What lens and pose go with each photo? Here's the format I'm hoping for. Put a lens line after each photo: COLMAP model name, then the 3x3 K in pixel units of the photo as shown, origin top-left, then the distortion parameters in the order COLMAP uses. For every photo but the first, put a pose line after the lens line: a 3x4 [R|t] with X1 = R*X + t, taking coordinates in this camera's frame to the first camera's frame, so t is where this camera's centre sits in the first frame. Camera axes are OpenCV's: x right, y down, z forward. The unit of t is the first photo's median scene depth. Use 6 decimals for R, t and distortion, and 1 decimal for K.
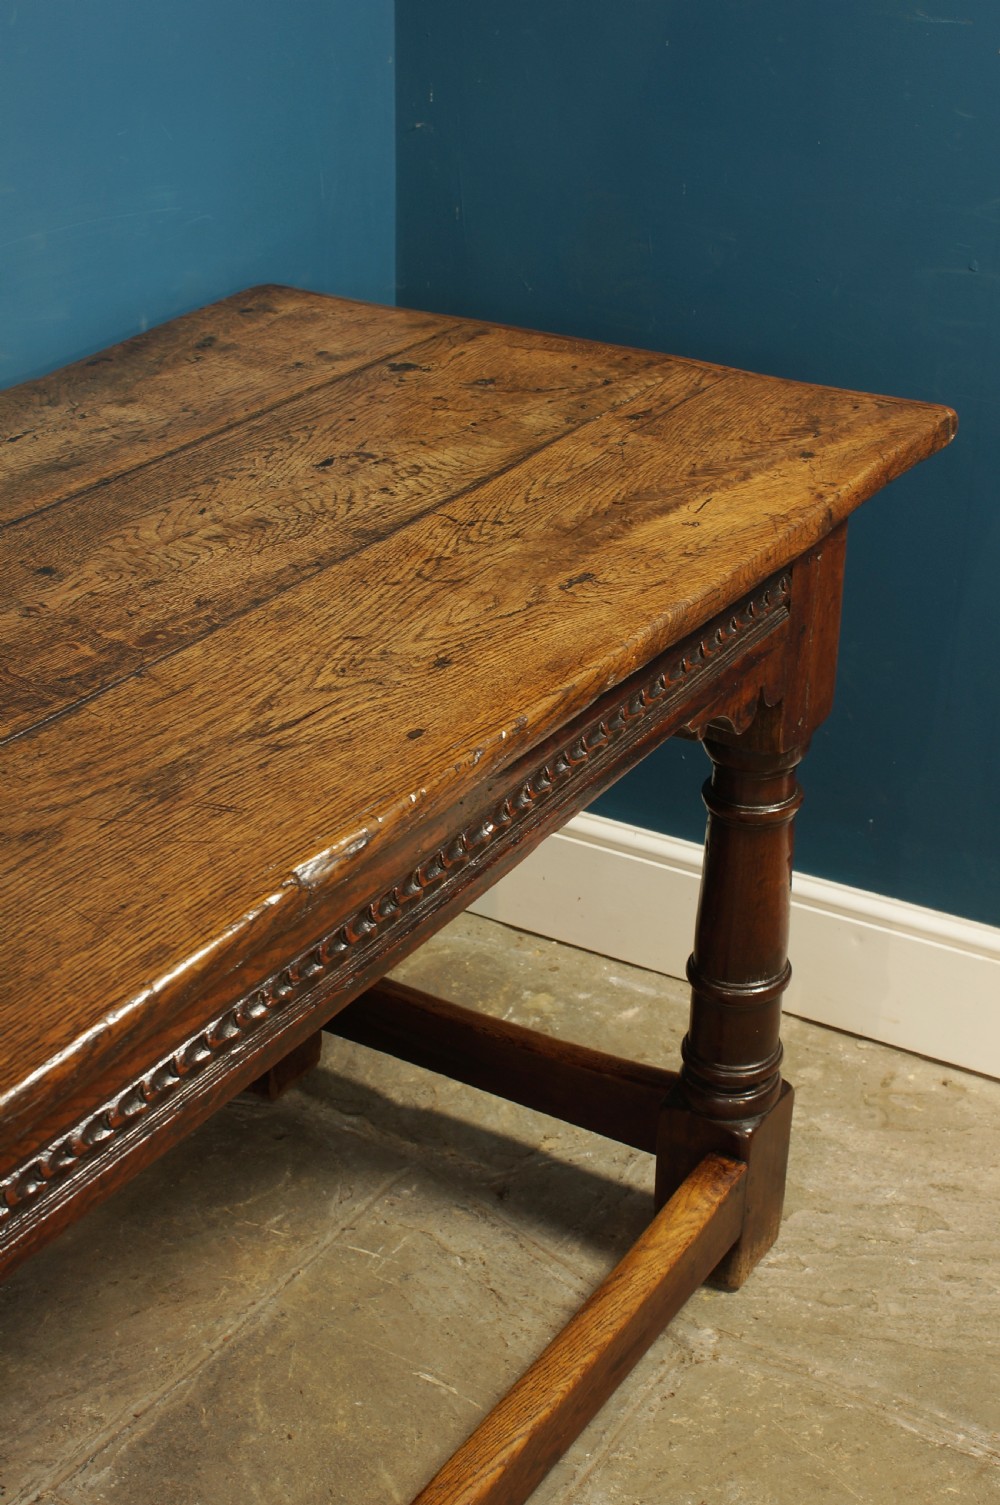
lens RADIAL K [[2091.6, 0, 511.2], [0, 2091.6, 747.7], [0, 0, 1]] dist [-0.085291, 0.125593]
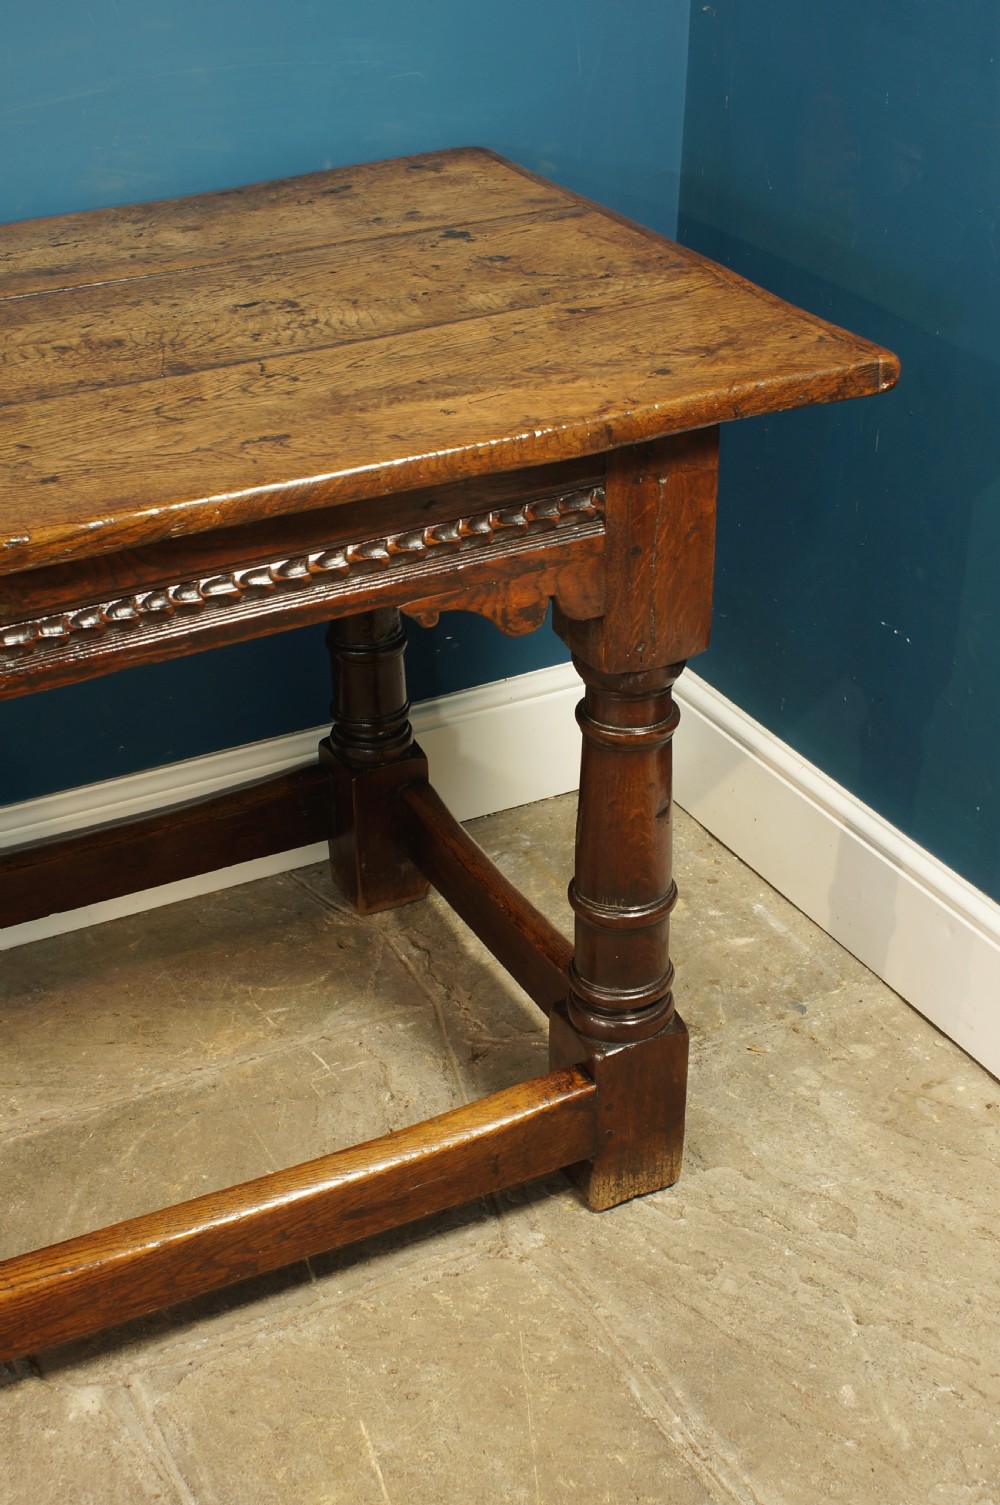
lens RADIAL K [[2091.6, 0, 511.2], [0, 2091.6, 747.7], [0, 0, 1]] dist [-0.085291, 0.125593]
pose [[0.857611, 0.246710, -0.451262, 0.557669], [-0.222489, 0.969051, 0.106956, -0.060007], [0.463683, 0.008674, 0.885959, 0.120114]]
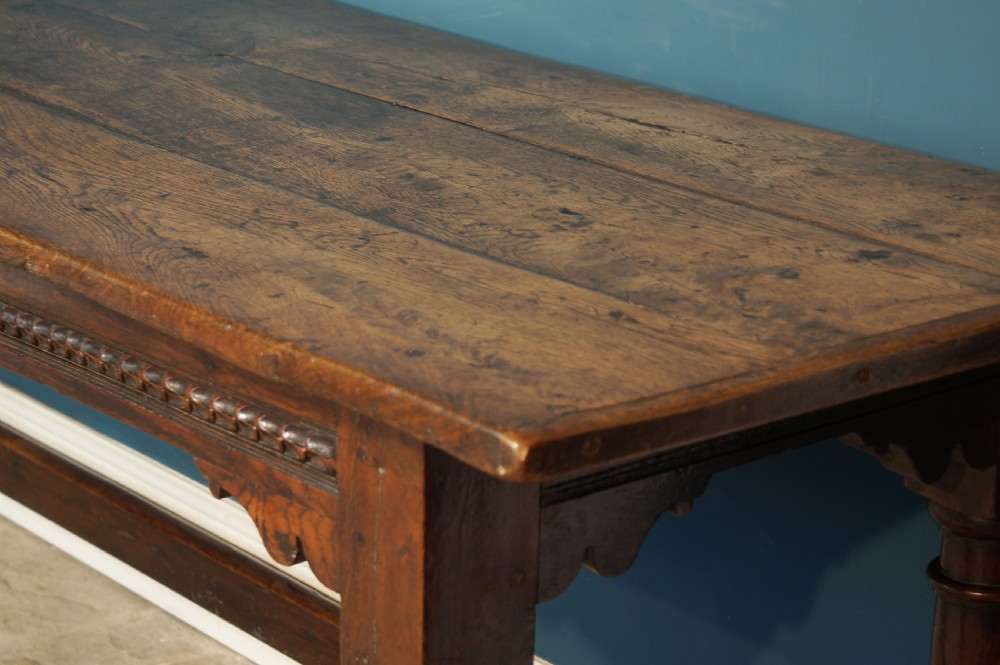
lens RADIAL K [[2876.6, 0, 498.2], [0, 2876.6, 332.7], [0, 0, 1]] dist [0.076087, 0.705288]
pose [[-0.329793, 0.277383, -0.902383, 1.151079], [-0.434859, 0.803779, 0.406001, -0.621004], [0.837934, 0.526306, -0.144458, 1.187036]]
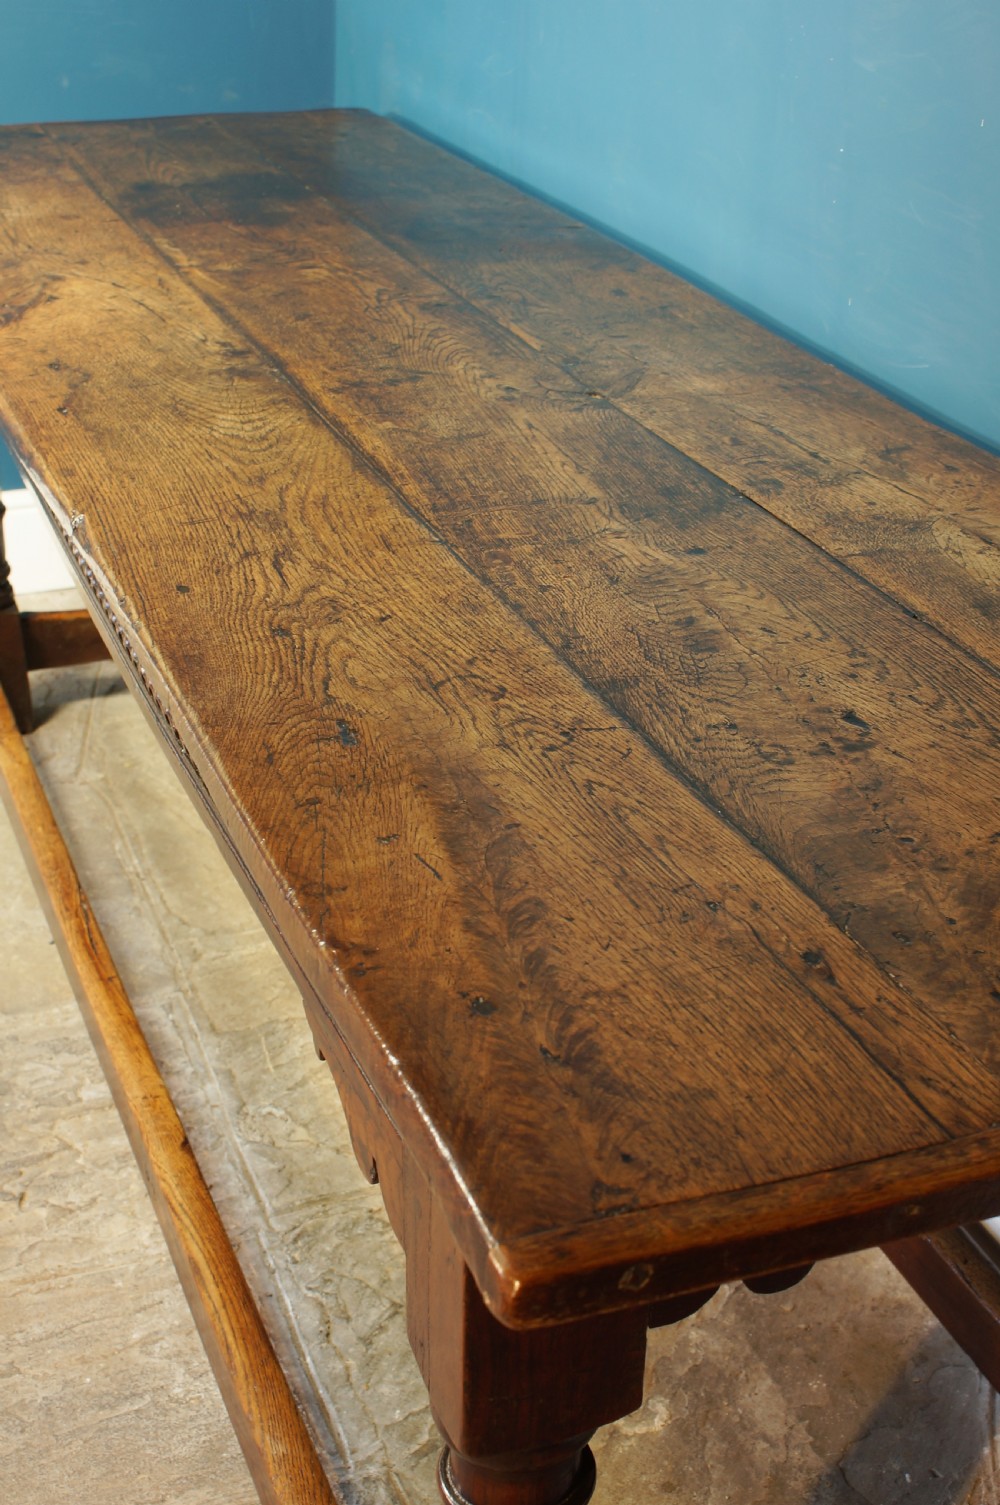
lens RADIAL K [[2146.3, 0, 500.5], [0, 2146.3, 751.8], [0, 0, 1]] dist [-0.079596, 0.126443]
pose [[-0.603729, 0.346405, -0.717994, 0.539867], [-0.371976, 0.674188, 0.638048, -0.567391], [0.705086, 0.652284, -0.278172, 1.122252]]
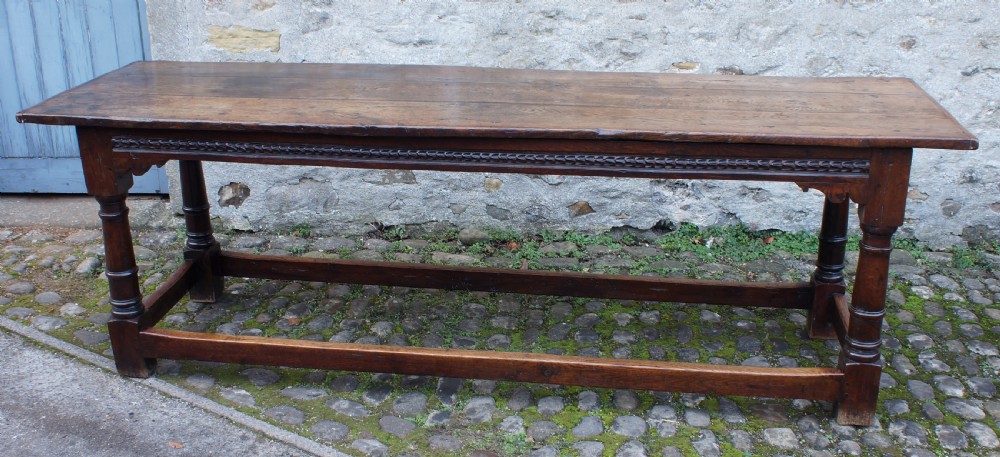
lens RADIAL K [[1051.8, 0, 495.6], [0, 1051.8, 256.5], [0, 0, 1]] dist [-0.129332, 0.139356]
pose [[0.407039, 0.322670, -0.854520, 1.262153], [-0.408465, 0.901073, 0.145682, 0.046033], [0.816992, 0.289744, 0.498571, -0.189158]]
